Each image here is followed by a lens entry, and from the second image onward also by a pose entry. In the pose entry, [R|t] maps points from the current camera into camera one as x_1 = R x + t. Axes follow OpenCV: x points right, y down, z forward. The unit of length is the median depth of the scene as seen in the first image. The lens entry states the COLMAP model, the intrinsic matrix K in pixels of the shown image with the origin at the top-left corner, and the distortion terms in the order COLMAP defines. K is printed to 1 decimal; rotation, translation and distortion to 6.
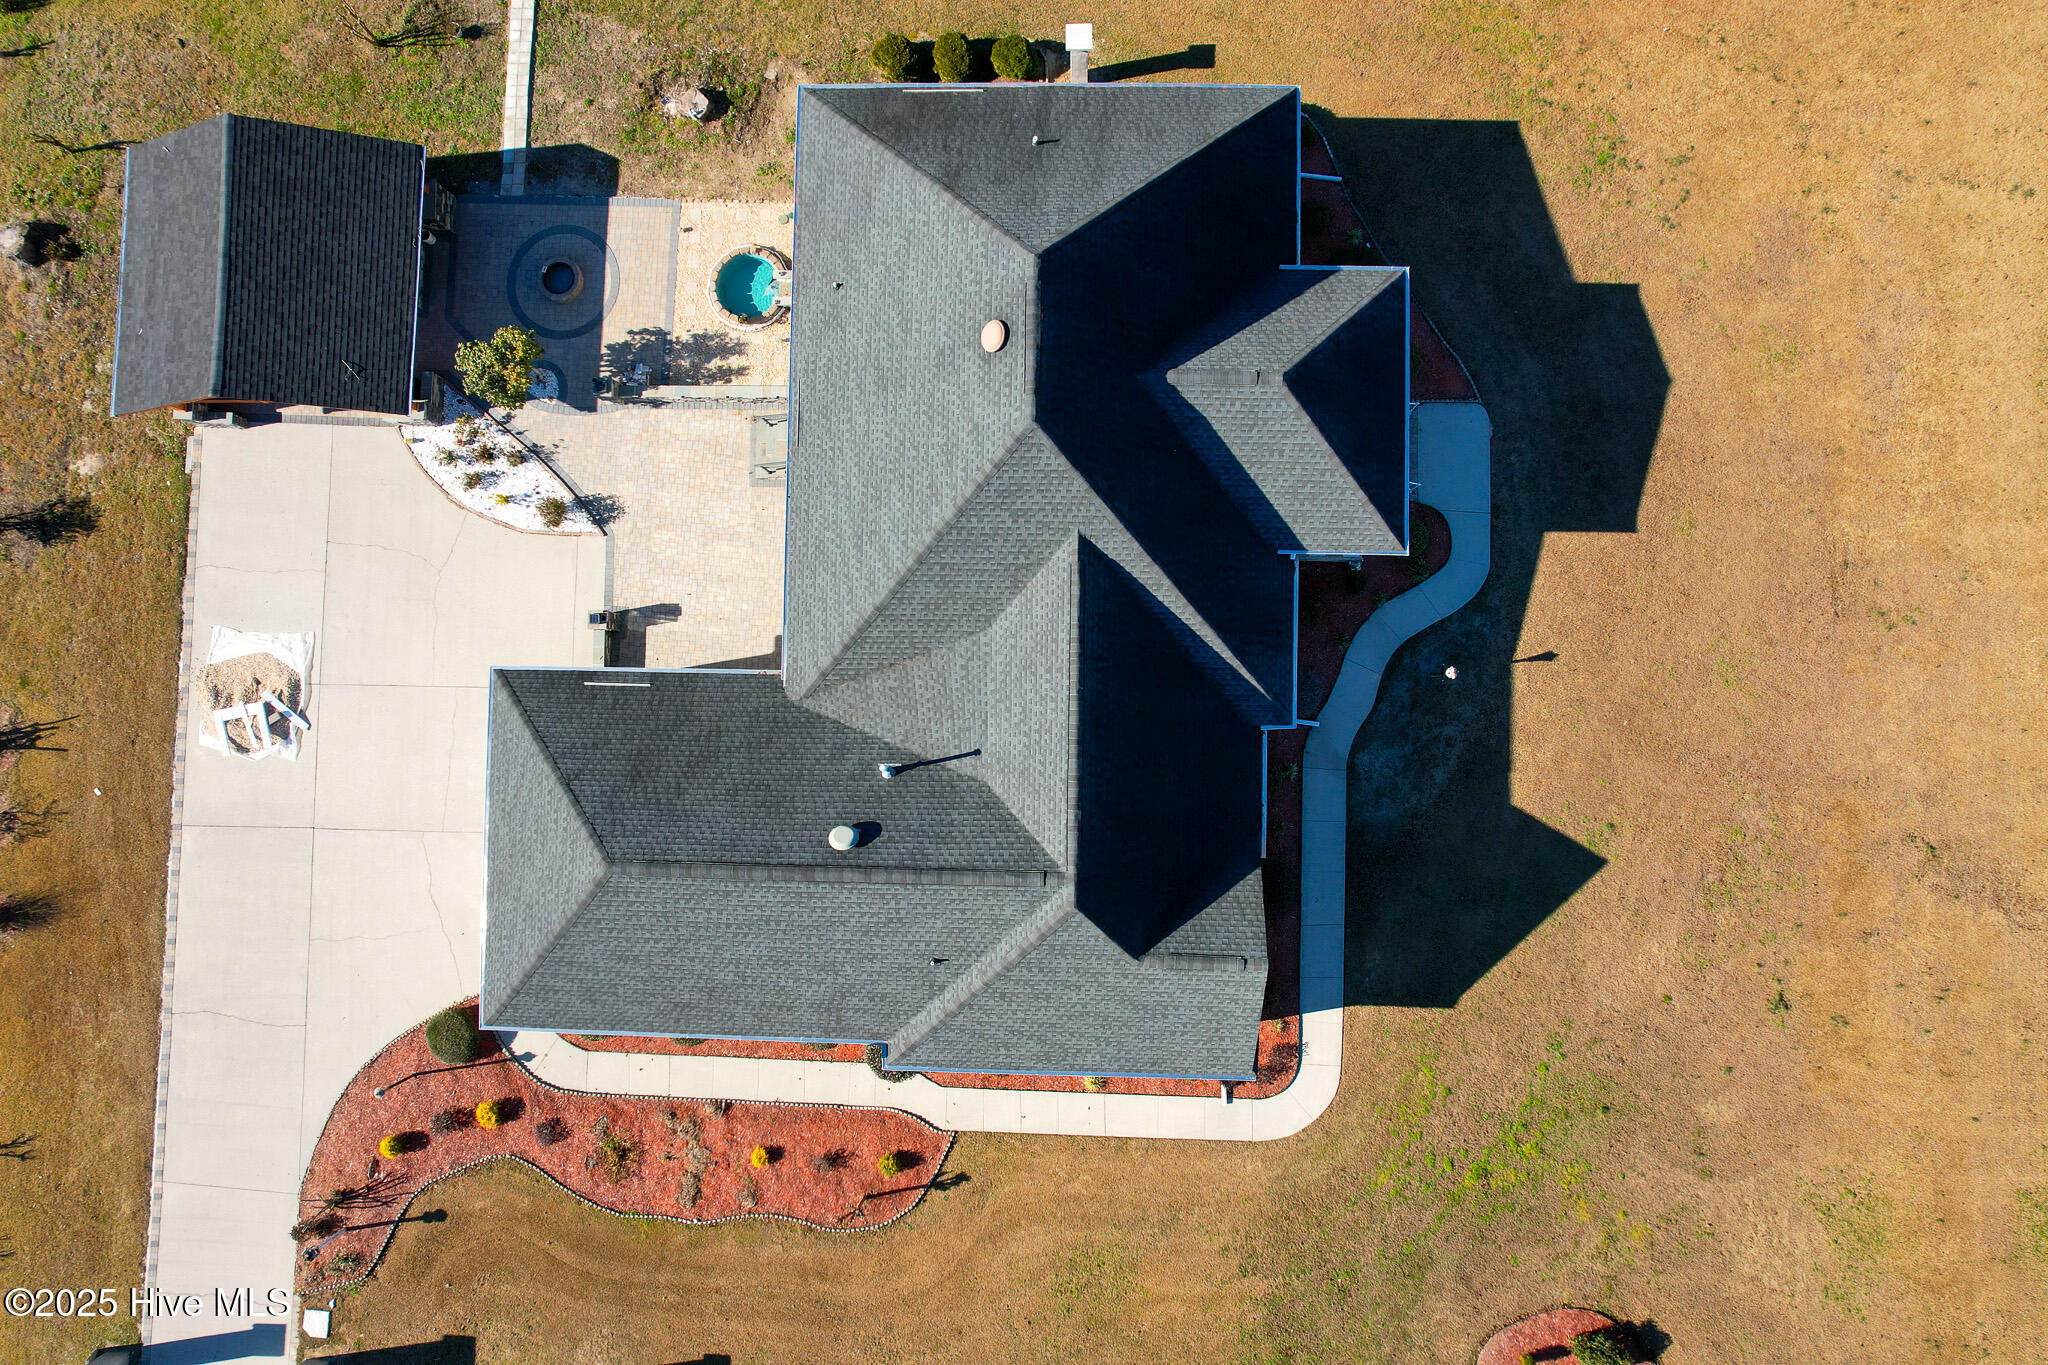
lens RADIAL K [[1302.4, 0, 1031.7], [0, 1302.4, 680.3], [0, 0, 1]] dist [-0.073923, 0.066285]
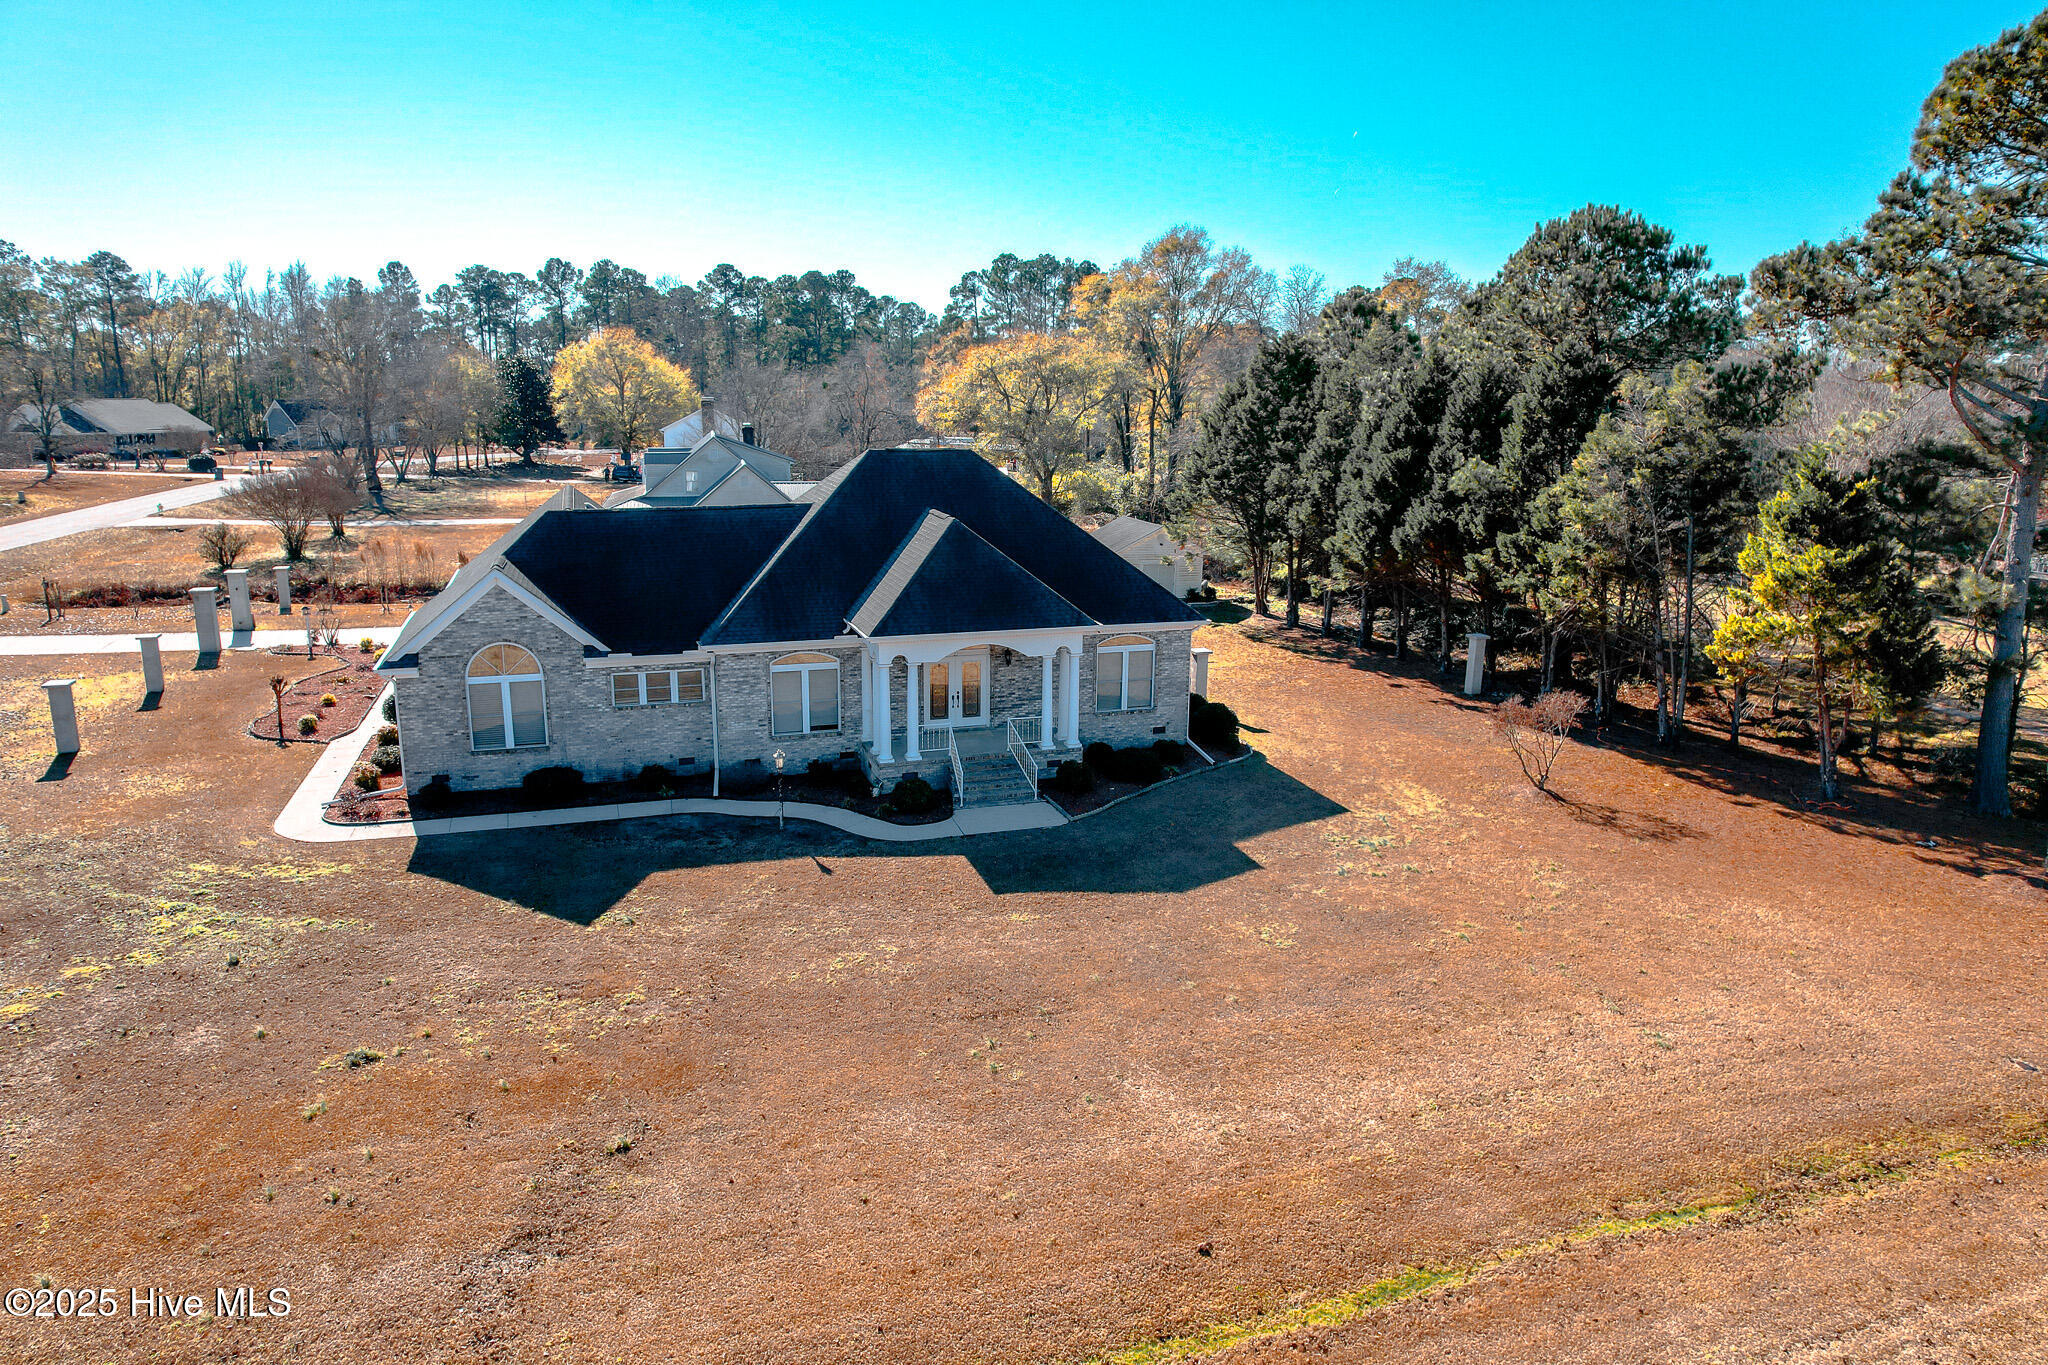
lens RADIAL K [[1302.4, 0, 1033.3], [0, 1302.4, 686.5], [0, 0, 1]] dist [-0.073923, 0.066285]
pose [[0.344858, 0.261899, -0.901378, 1.219487], [-0.938653, 0.097993, -0.330647, 0.129755], [0.001732, 0.960107, 0.279626, 0.635007]]
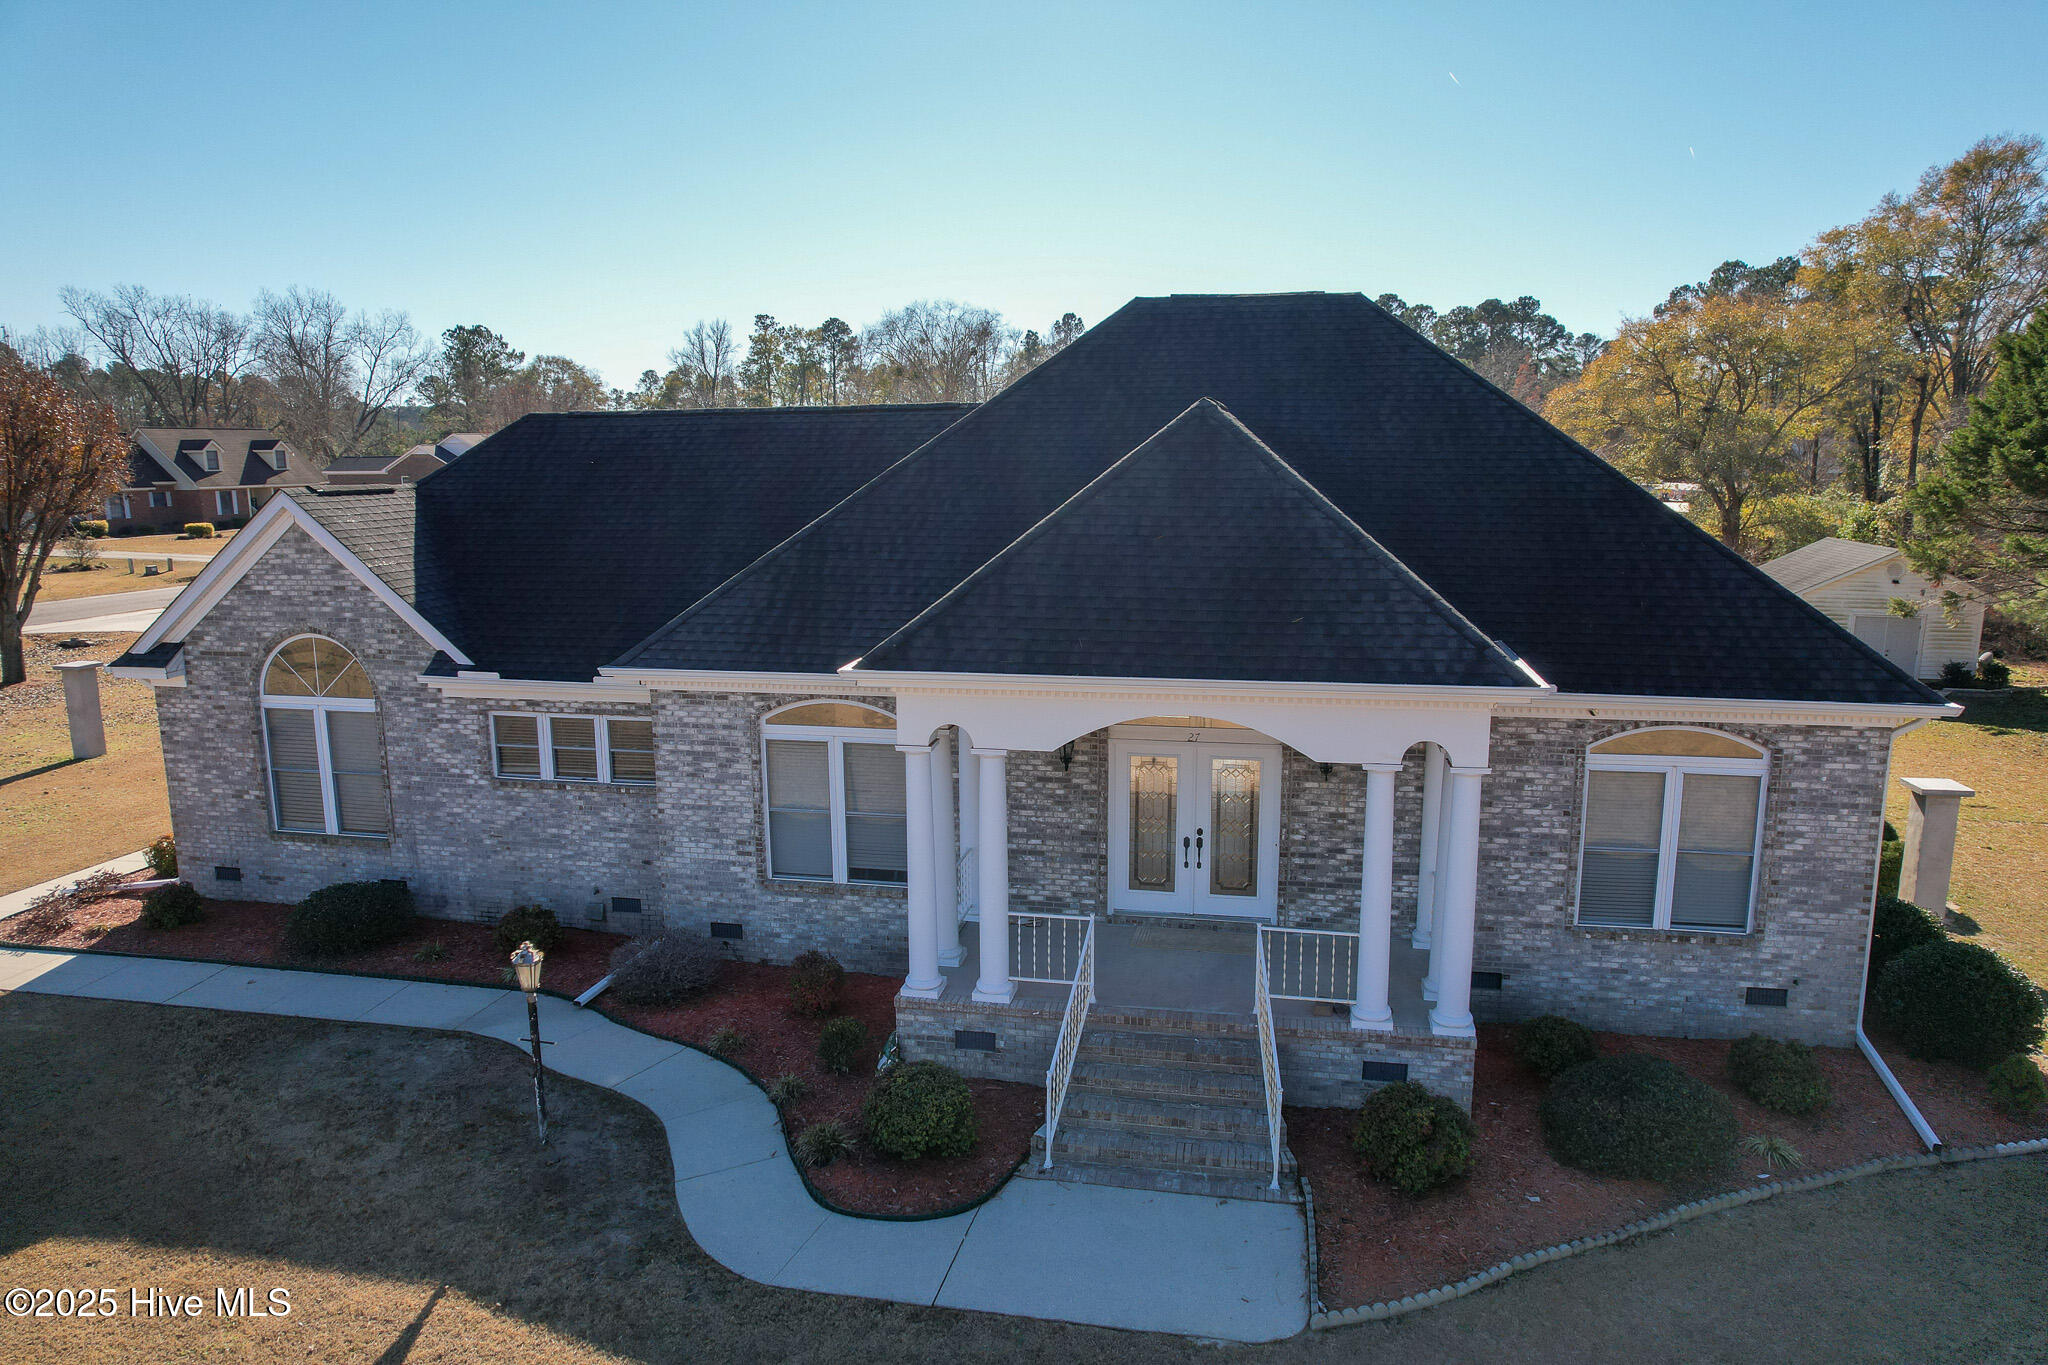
lens RADIAL K [[1302.4, 0, 1037.9], [0, 1302.4, 682.3], [0, 0, 1]] dist [-0.073923, 0.066285]
pose [[-0.166541, 0.220031, -0.961172, 0.613615], [-0.985003, 0.007458, 0.172377, -0.208392], [0.045096, 0.975464, 0.215489, 0.804191]]
